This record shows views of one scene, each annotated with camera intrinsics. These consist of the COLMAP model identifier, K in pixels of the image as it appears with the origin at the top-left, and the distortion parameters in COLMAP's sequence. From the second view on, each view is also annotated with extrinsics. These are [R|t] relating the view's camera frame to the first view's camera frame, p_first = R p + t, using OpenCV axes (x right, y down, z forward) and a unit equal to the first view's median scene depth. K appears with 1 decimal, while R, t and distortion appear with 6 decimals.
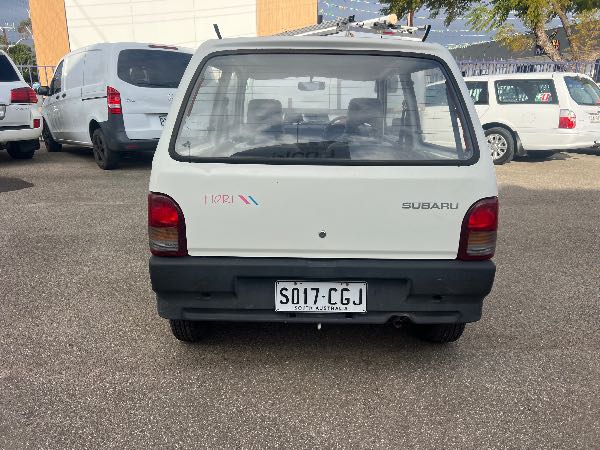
lens RADIAL K [[479.9, 0, 300.0], [0, 479.9, 225.0], [0, 0, 1]] dist [0.006548, -0.004532]
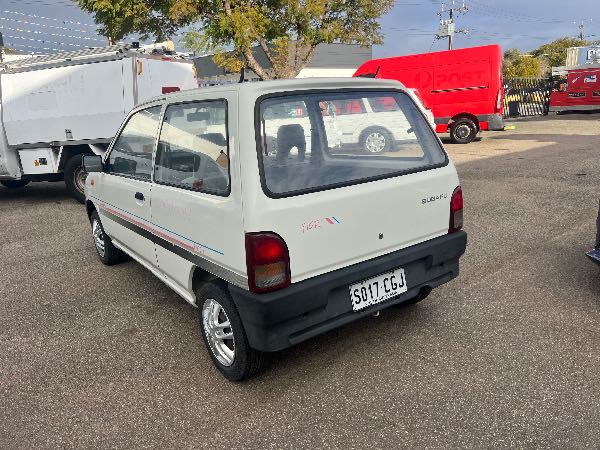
lens RADIAL K [[479.9, 0, 300.0], [0, 479.9, 225.0], [0, 0, 1]] dist [0.006548, -0.004532]
pose [[0.799739, -0.203238, 0.564900, -0.773337], [0.220830, 0.974572, 0.037995, -0.097640], [-0.558258, 0.094361, 0.824284, 0.095068]]
